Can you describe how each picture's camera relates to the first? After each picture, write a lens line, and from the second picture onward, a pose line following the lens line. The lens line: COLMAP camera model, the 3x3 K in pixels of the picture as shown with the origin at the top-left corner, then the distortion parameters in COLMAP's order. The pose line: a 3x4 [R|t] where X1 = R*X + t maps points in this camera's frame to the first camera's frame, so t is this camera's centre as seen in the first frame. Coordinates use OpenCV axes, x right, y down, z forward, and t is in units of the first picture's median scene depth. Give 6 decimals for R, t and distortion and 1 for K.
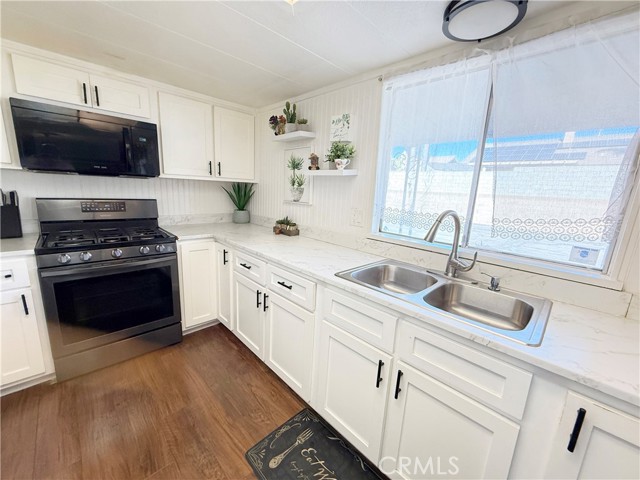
lens RADIAL K [[255.7, 0, 318.6], [0, 255.7, 240.9], [0, 0, 1]] dist [-0.000692, -0.000096]
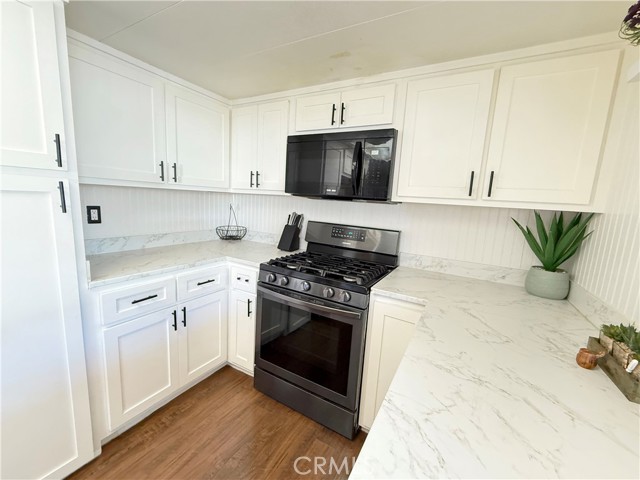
lens RADIAL K [[266.6, 0, 322.0], [0, 266.6, 238.7], [0, 0, 1]] dist [-0.000295, -0.000129]
pose [[0.295734, 0.102850, -0.949717, 0.040591], [-0.240221, 0.970246, 0.030271, -0.107940], [0.924573, 0.219190, 0.311642, 0.540564]]
